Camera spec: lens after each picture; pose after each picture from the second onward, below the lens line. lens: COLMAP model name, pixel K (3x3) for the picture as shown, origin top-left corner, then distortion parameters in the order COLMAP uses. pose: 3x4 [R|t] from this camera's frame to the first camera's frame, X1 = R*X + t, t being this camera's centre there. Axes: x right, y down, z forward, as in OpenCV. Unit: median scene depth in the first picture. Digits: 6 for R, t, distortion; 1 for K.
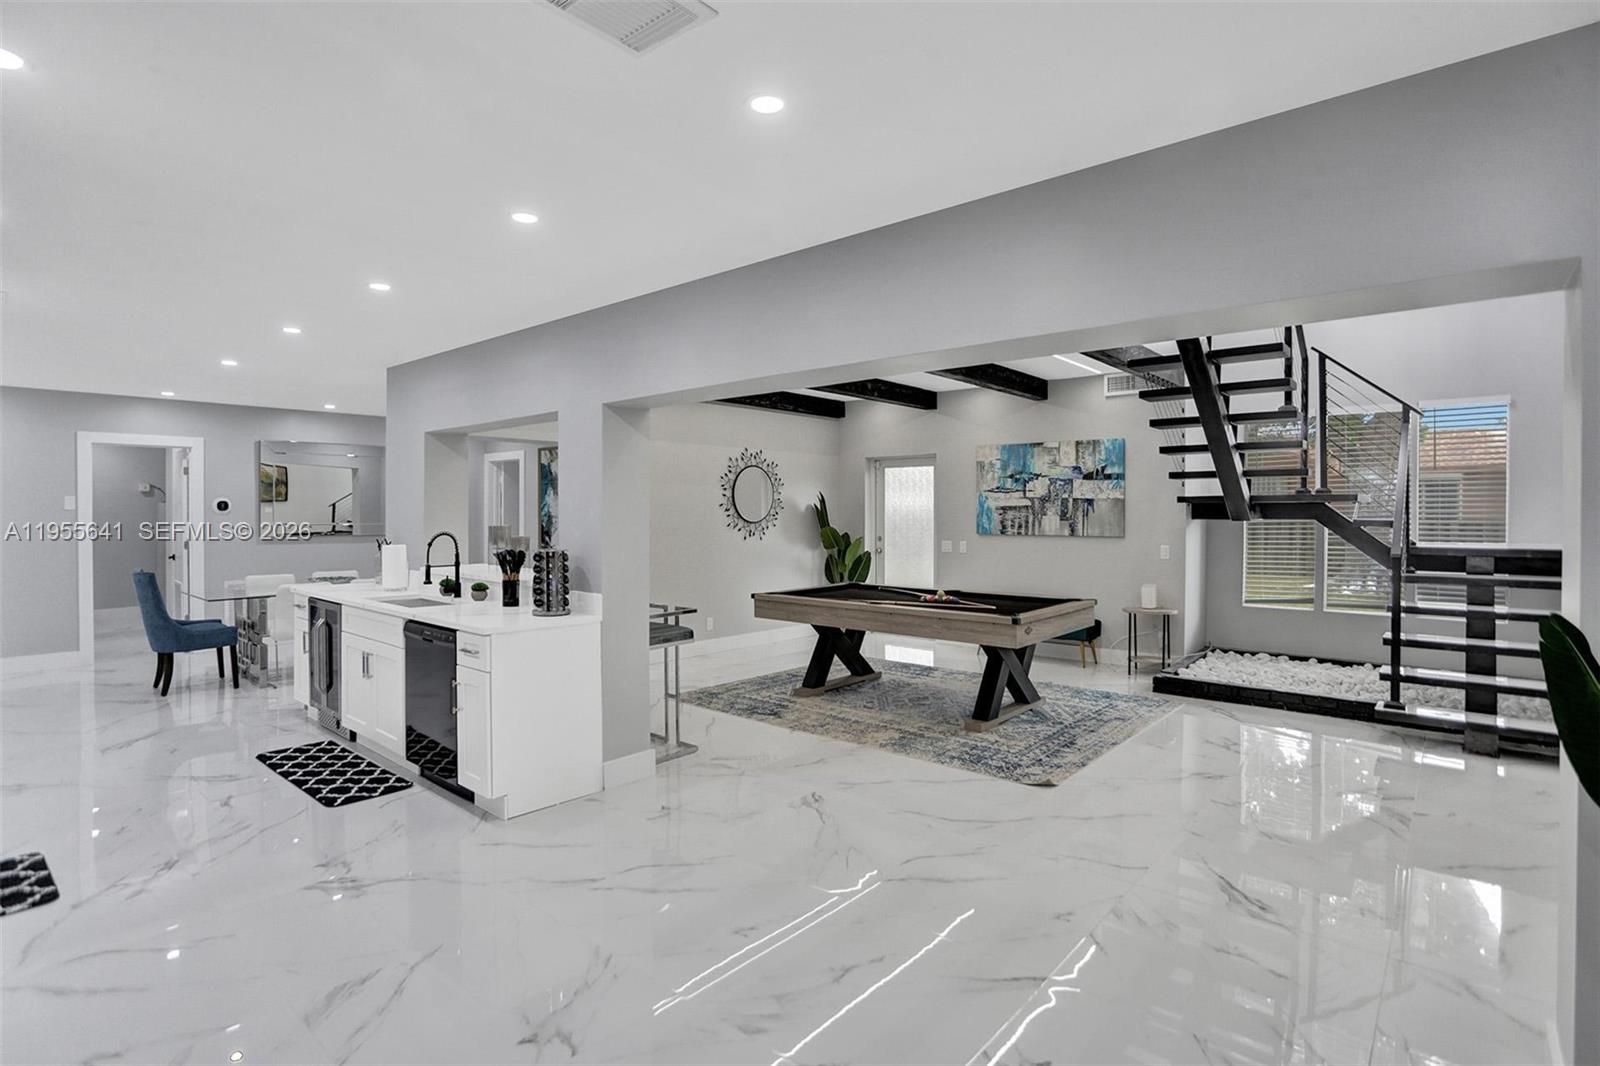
lens RADIAL K [[792.1, 0, 798.6], [0, 792.1, 516.7], [0, 0, 1]] dist [-0.083777, 0.027877]
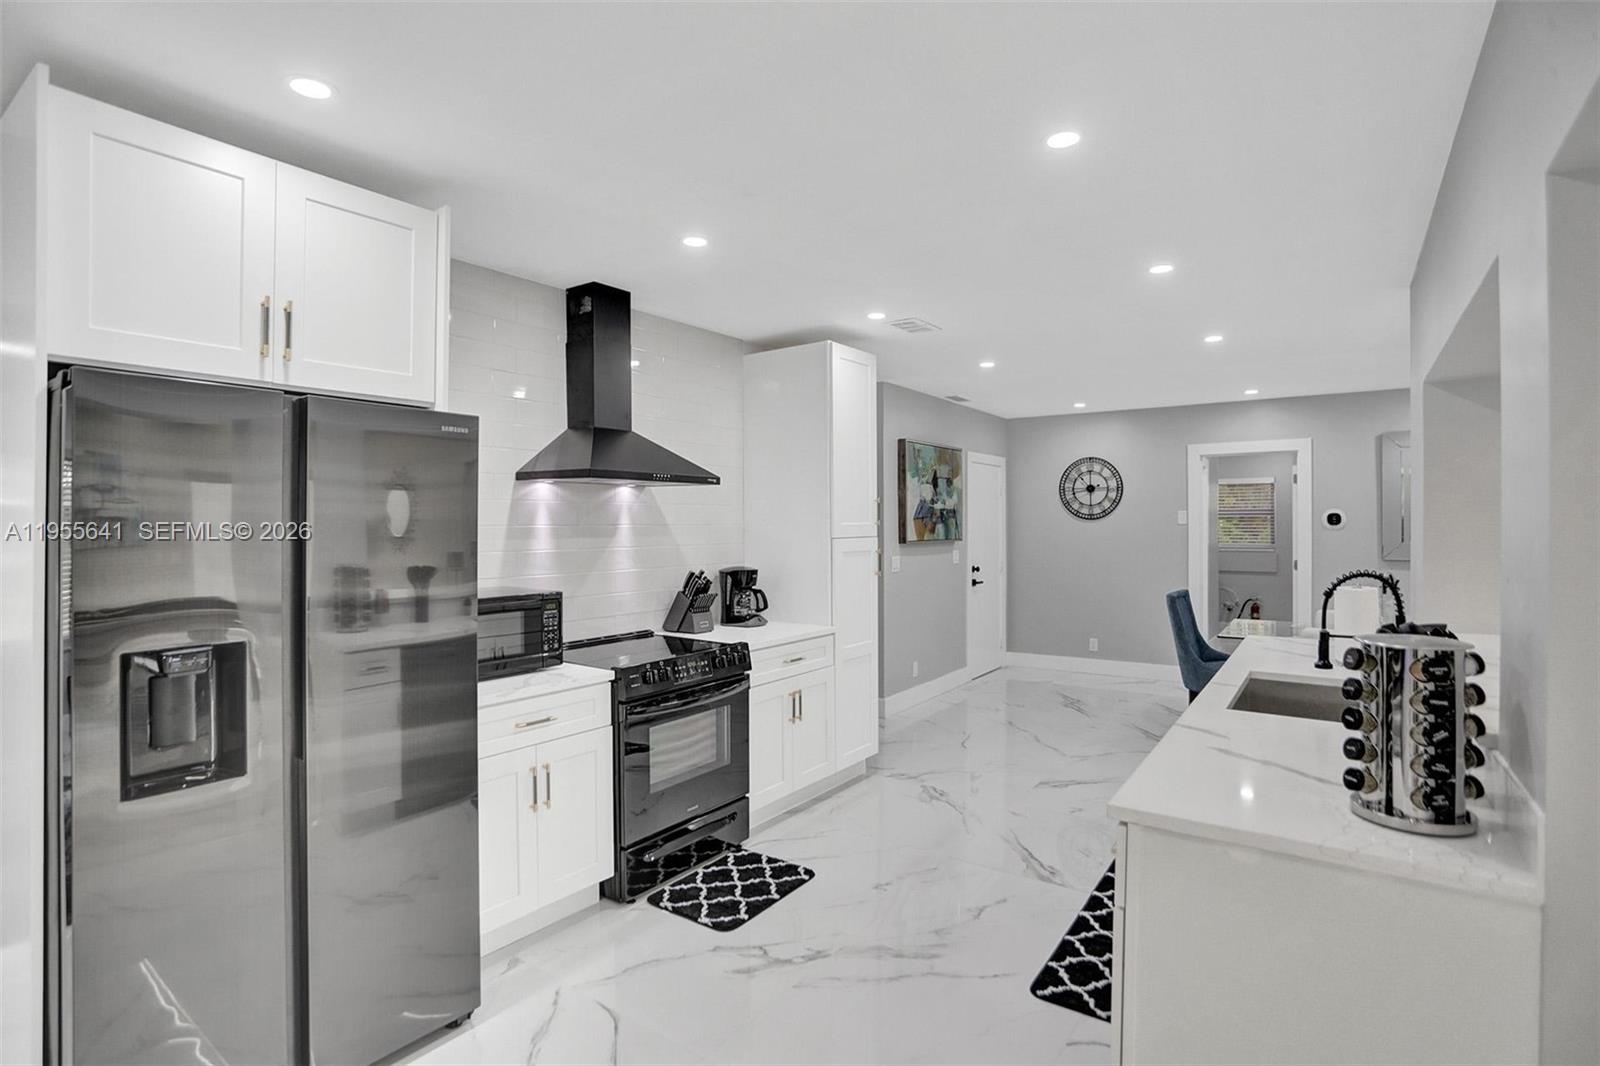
lens RADIAL K [[792.1, 0, 798.6], [0, 792.1, 516.7], [0, 0, 1]] dist [-0.083777, 0.027877]
pose [[0.090239, -0.007485, -0.995892, 0.006090], [-0.007343, 0.999940, -0.008181, -0.005934], [0.995893, 0.008052, 0.090179, 0.354902]]
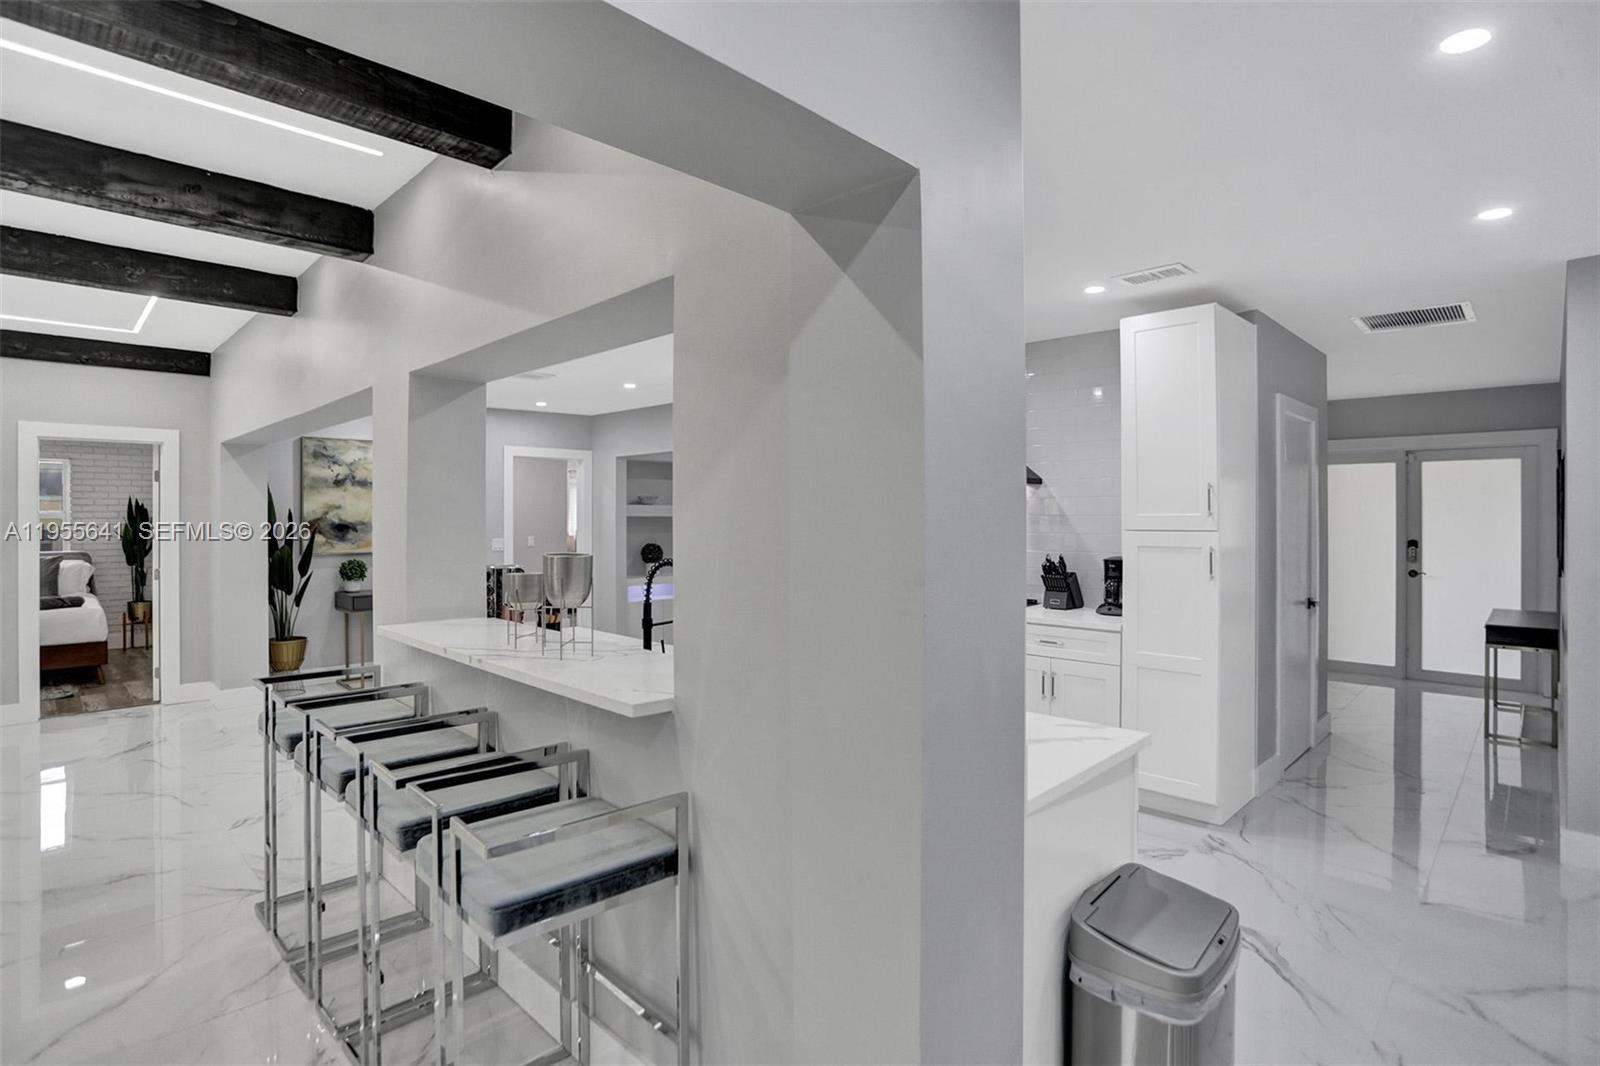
lens RADIAL K [[792.1, 0, 798.6], [0, 792.1, 516.7], [0, 0, 1]] dist [-0.083777, 0.027877]
pose [[-0.997718, -0.001885, 0.067493, -0.359105], [-0.001262, 0.999956, 0.009270, -0.008989], [-0.067507, 0.009164, -0.997677, 0.937118]]
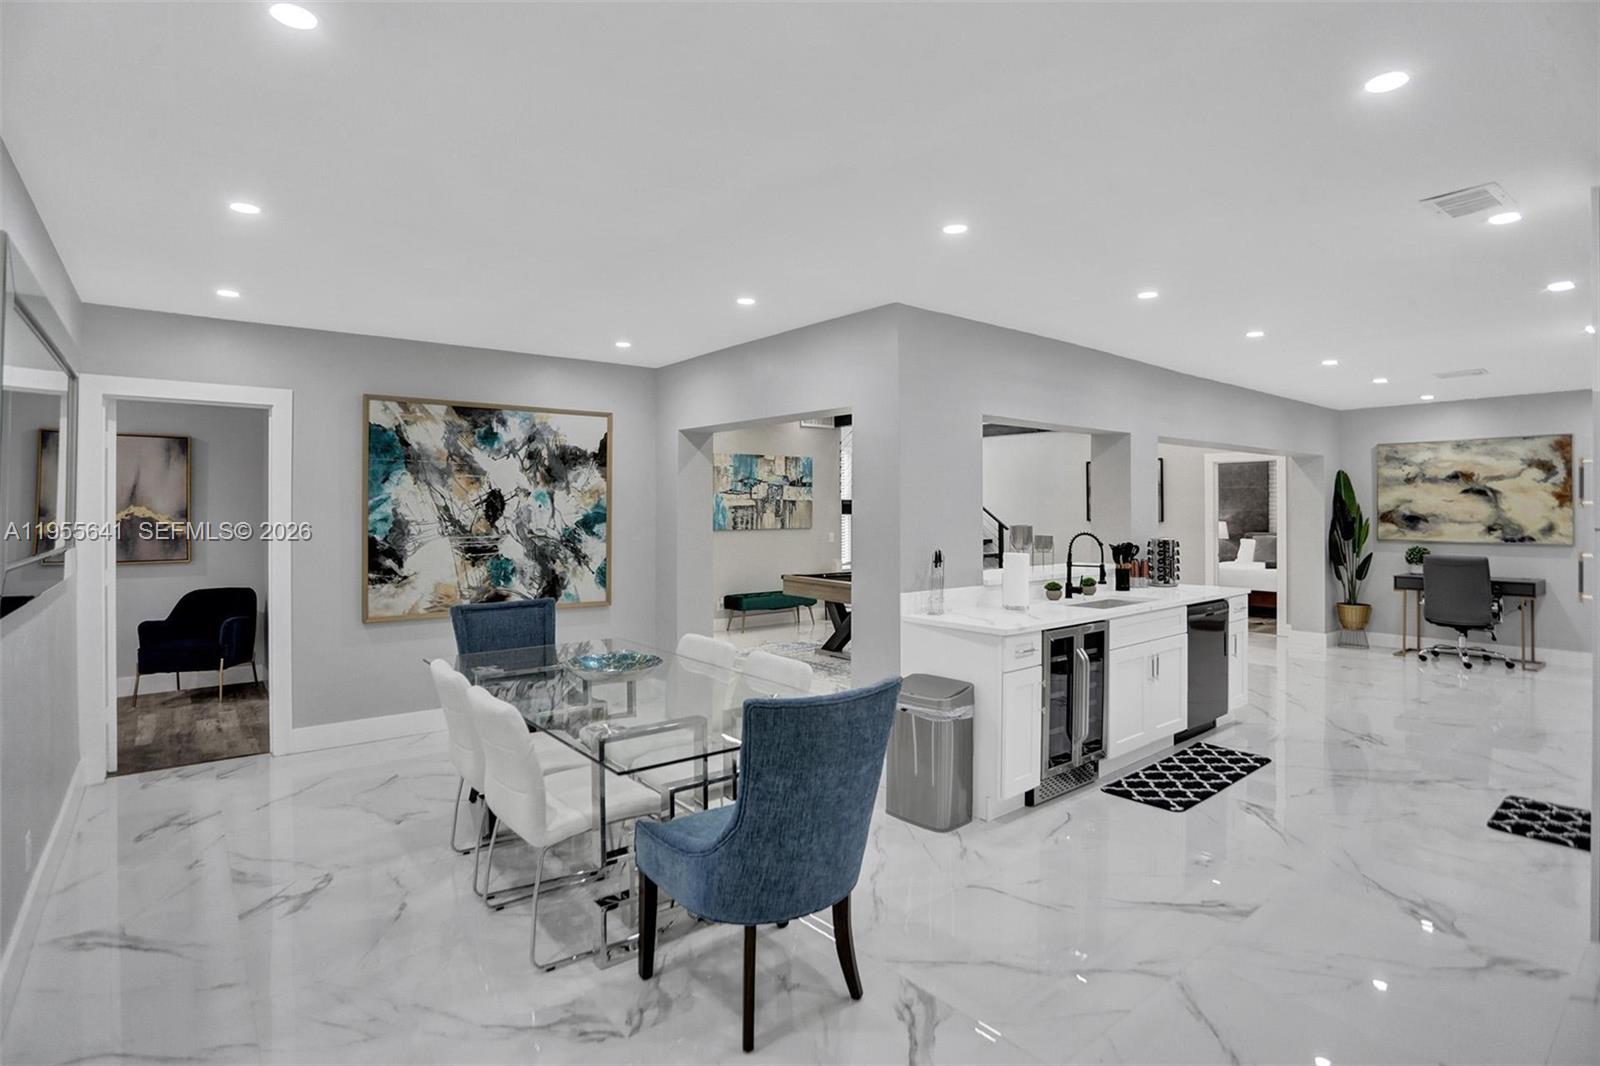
lens RADIAL K [[794.5, 0, 795.3], [0, 794.5, 505.8], [0, 0, 1]] dist [-0.060995, 0.022140]
pose [[0.185113, 0.001983, 0.982715, -0.928860], [0.008862, 0.999954, -0.003687, -0.008397], [-0.982677, 0.009391, 0.185087, 0.719296]]
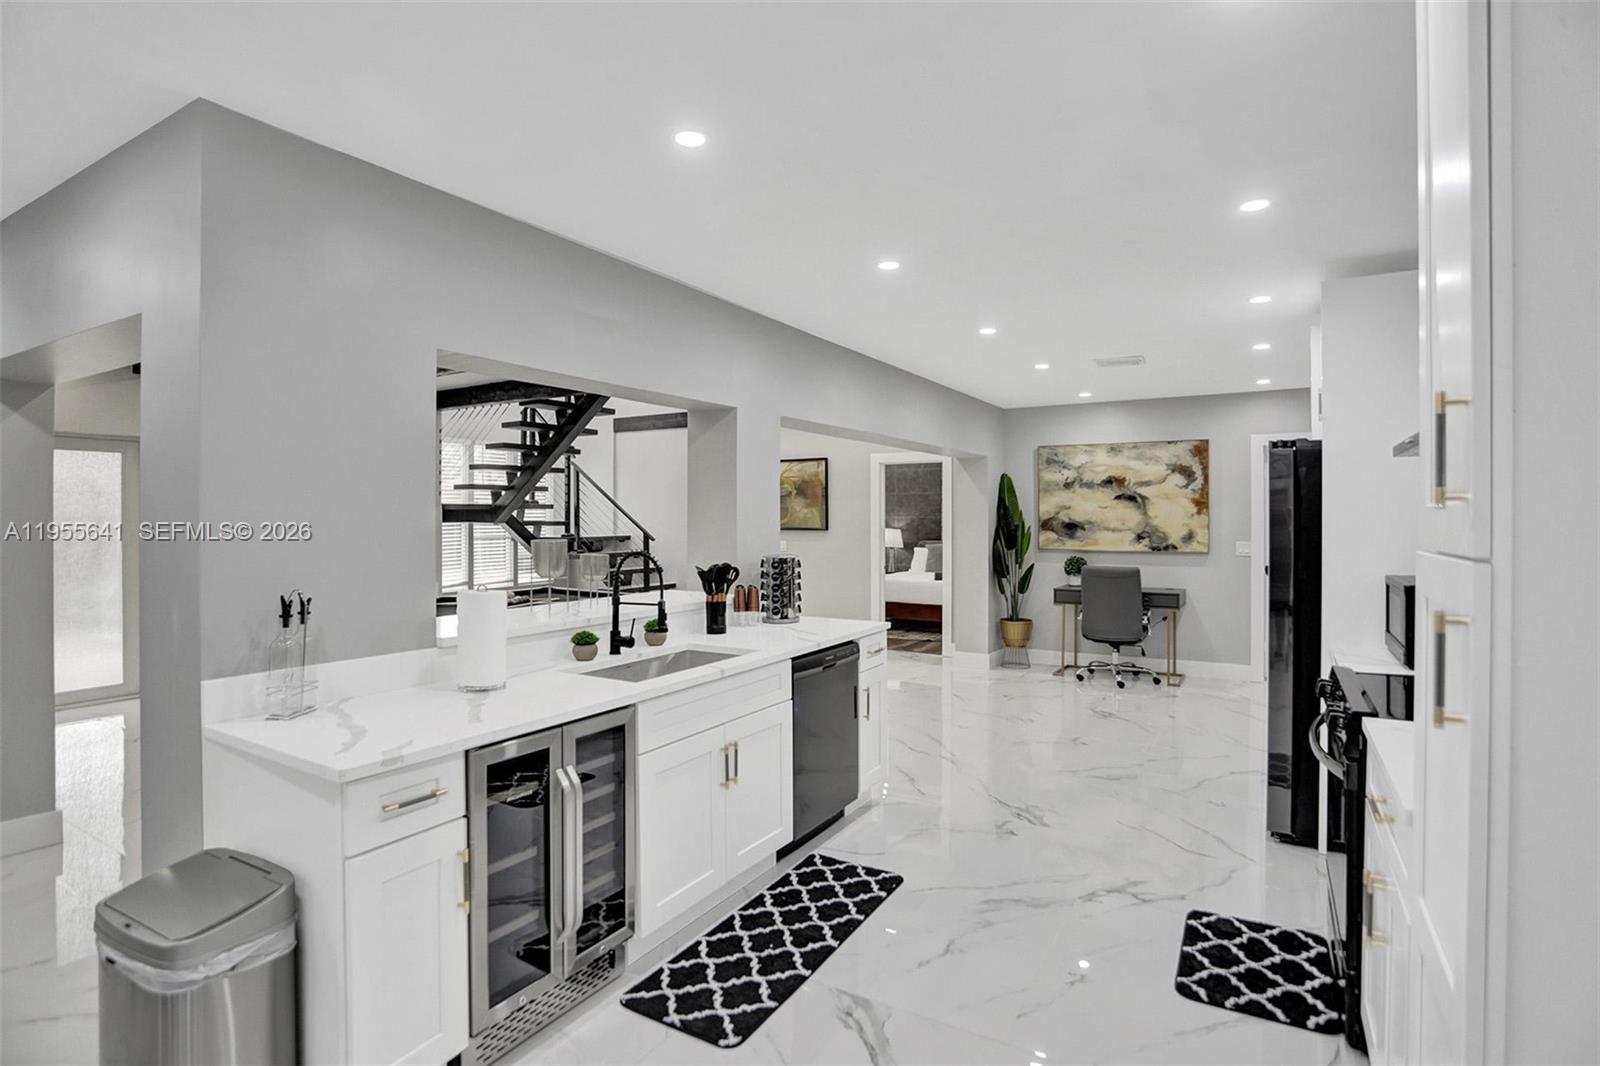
lens RADIAL K [[792.1, 0, 798.6], [0, 792.1, 516.7], [0, 0, 1]] dist [-0.083777, 0.027877]
pose [[-0.162630, -0.002408, 0.986684, -0.680078], [0.006688, 0.999971, 0.003543, -0.005471], [-0.986664, 0.007175, -0.162609, 0.596291]]
